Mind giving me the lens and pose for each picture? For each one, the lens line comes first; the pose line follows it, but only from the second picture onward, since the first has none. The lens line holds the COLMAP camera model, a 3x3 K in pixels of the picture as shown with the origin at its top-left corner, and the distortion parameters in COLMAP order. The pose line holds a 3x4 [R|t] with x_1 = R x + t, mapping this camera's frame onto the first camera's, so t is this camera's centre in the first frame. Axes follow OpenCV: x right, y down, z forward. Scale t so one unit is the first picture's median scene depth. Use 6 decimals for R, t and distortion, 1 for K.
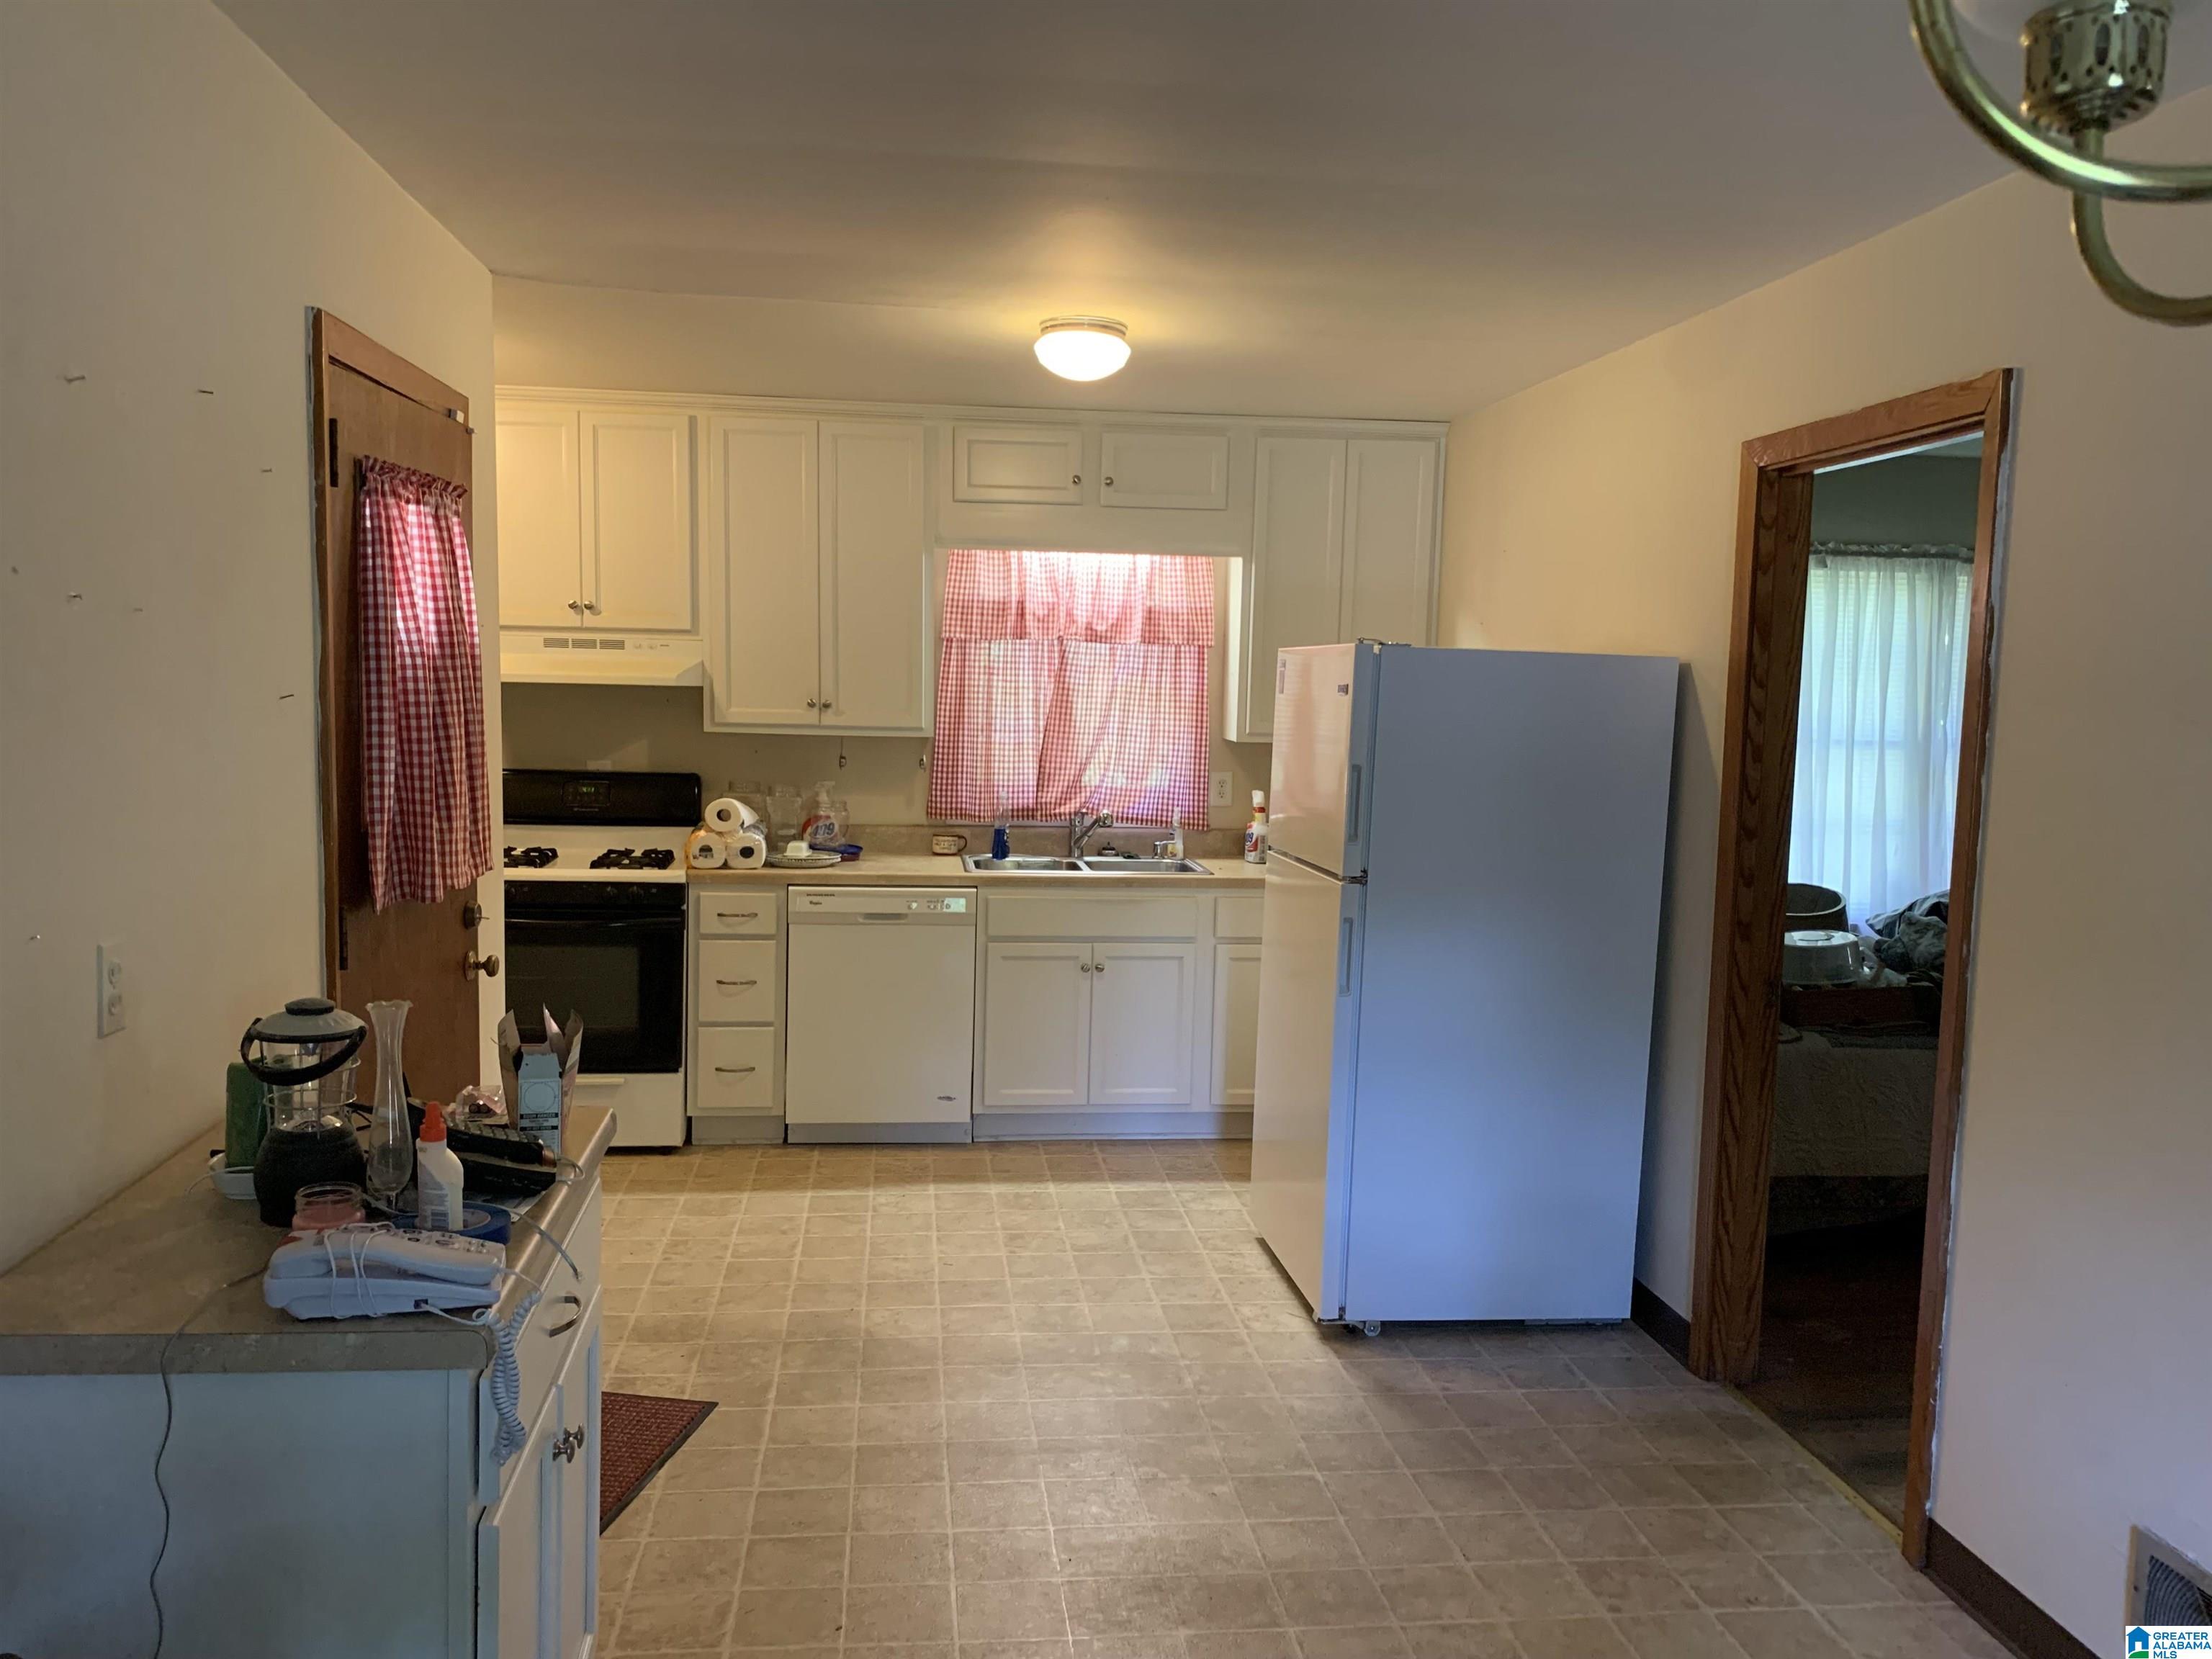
lens RADIAL K [[1677.7, 0, 1106.0], [0, 1677.7, 829.5], [0, 0, 1]] dist [0.087924, -0.167163]
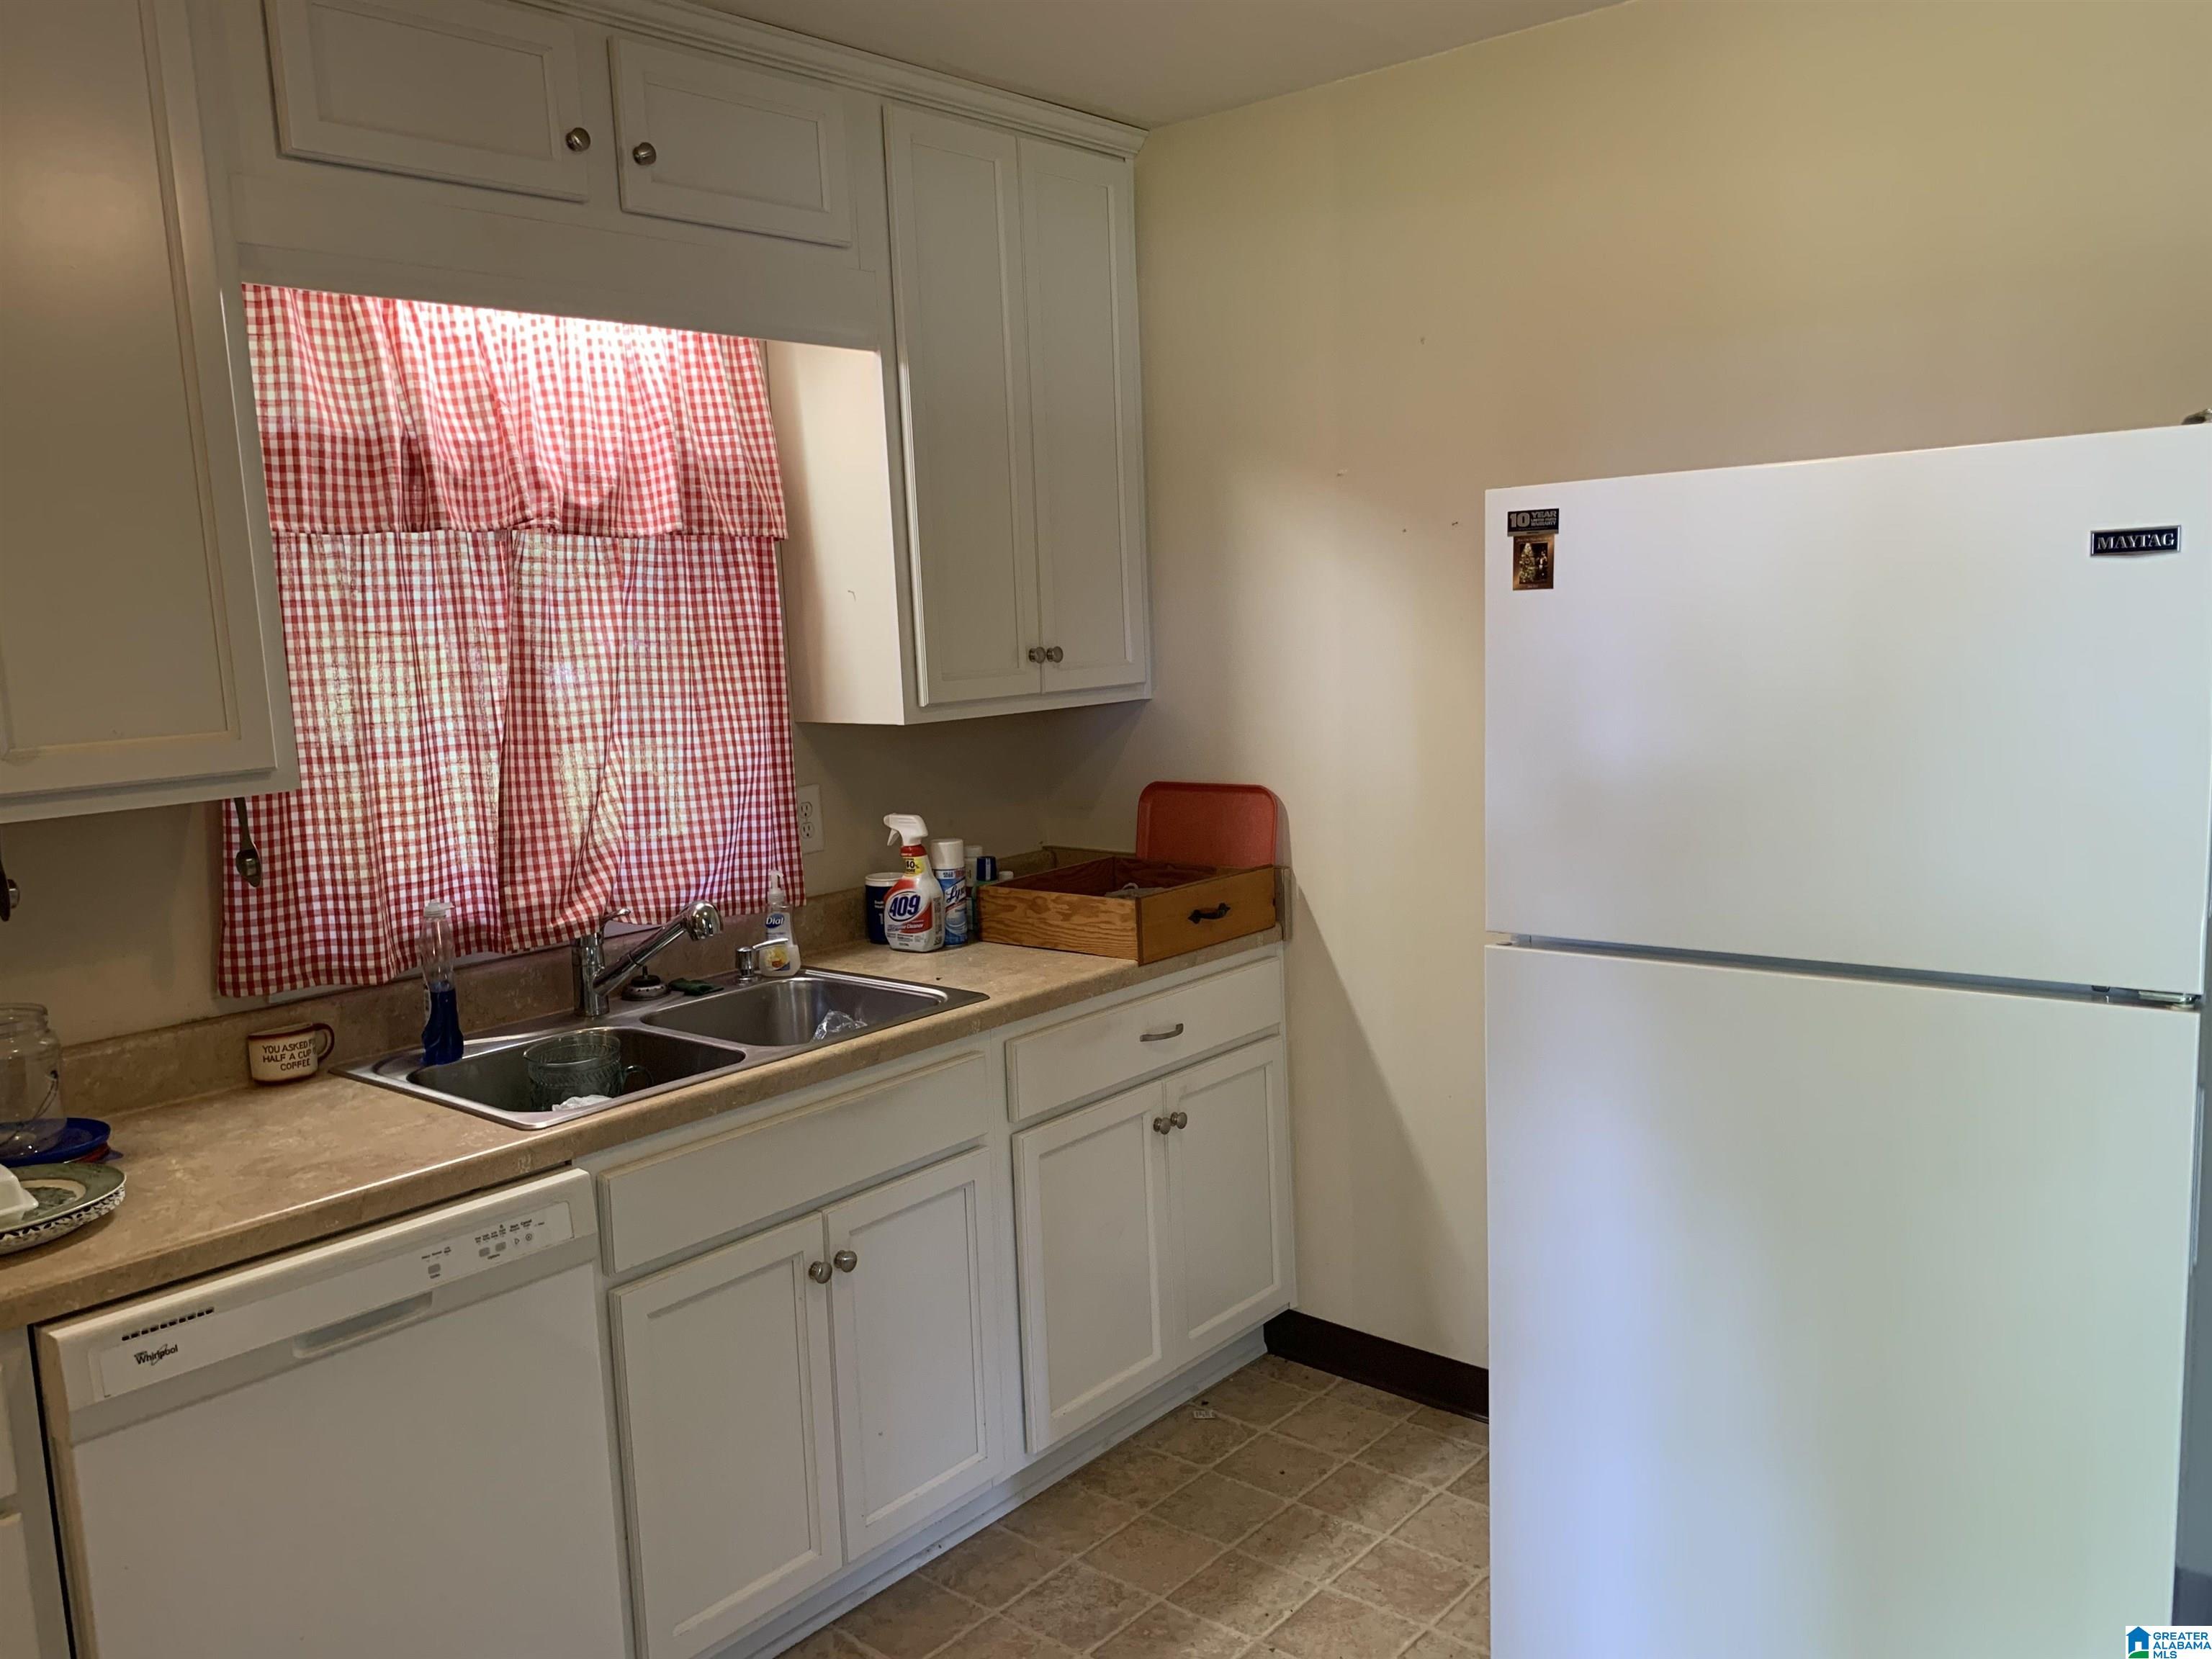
lens RADIAL K [[1677.7, 0, 1106.0], [0, 1677.7, 829.5], [0, 0, 1]] dist [0.087924, -0.167163]
pose [[0.737075, -0.142070, 0.660709, -0.212766], [0.122081, 0.989561, 0.076591, -0.051322], [-0.664693, 0.024206, 0.746724, 0.572365]]
